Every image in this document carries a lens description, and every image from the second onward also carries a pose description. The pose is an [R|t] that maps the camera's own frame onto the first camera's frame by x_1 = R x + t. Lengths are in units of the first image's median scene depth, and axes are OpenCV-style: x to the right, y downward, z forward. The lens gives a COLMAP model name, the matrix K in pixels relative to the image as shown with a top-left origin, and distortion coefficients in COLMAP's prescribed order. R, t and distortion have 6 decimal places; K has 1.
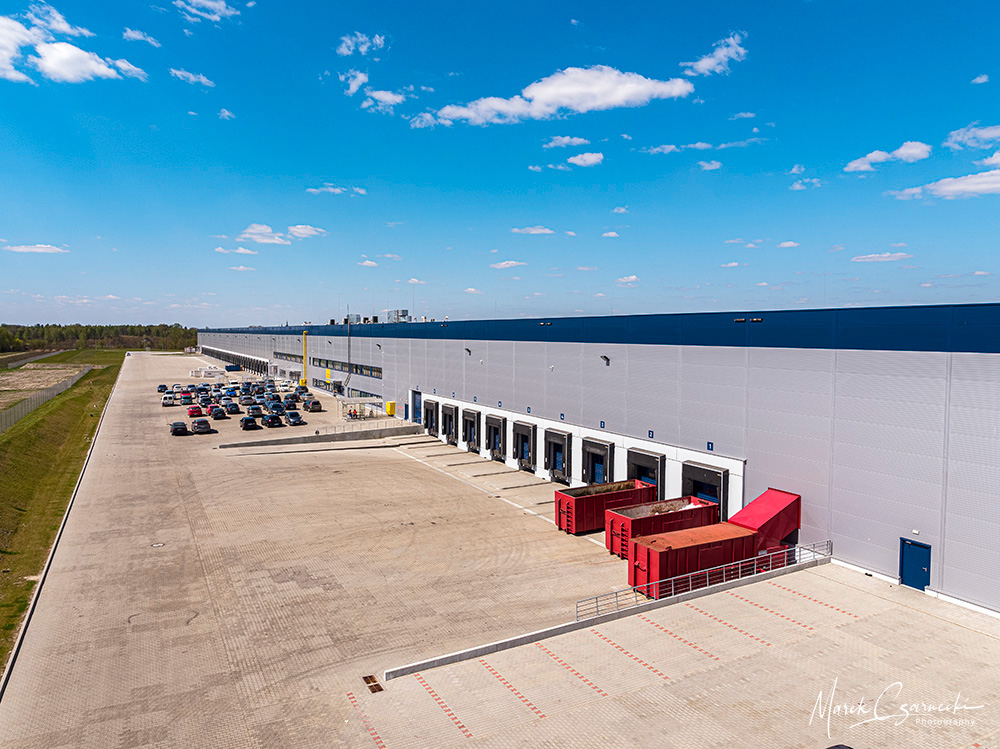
lens RADIAL K [[704.6, 0, 499.7], [0, 704.6, 373.5], [0, 0, 1]] dist [0.016448, -0.011564]
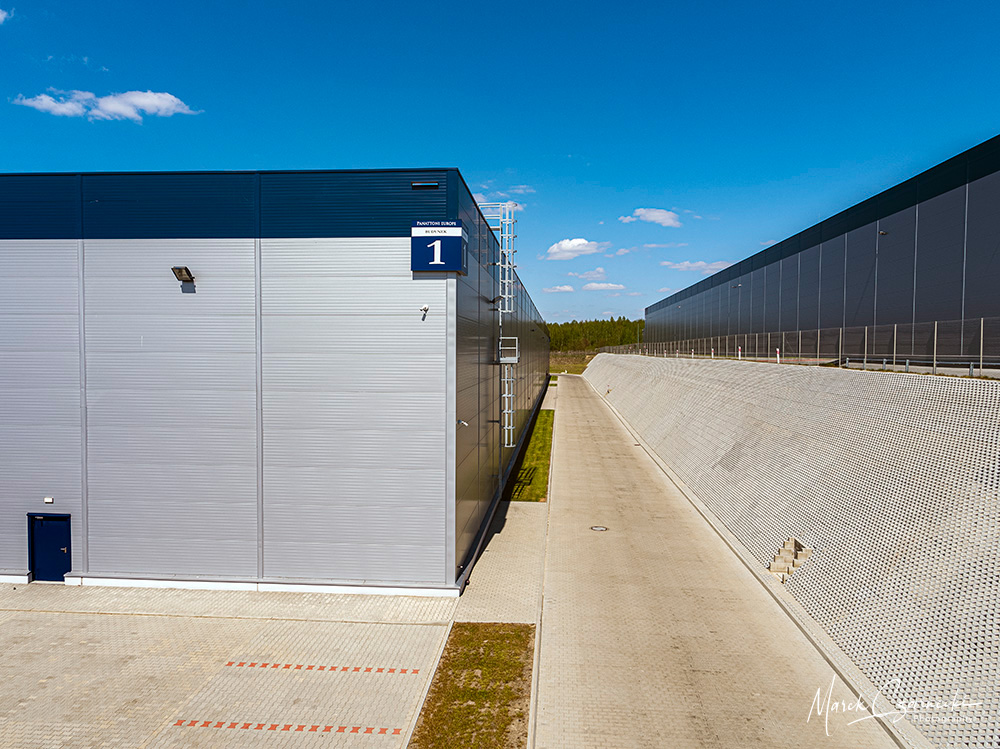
lens RADIAL K [[704.6, 0, 500.4], [0, 704.6, 374.2], [0, 0, 1]] dist [0.016448, -0.011564]
pose [[0.527962, -0.031472, 0.848684, 0.240653], [0.045322, 0.998933, 0.008849, 0.116786], [-0.848058, 0.033792, 0.528826, 0.256639]]
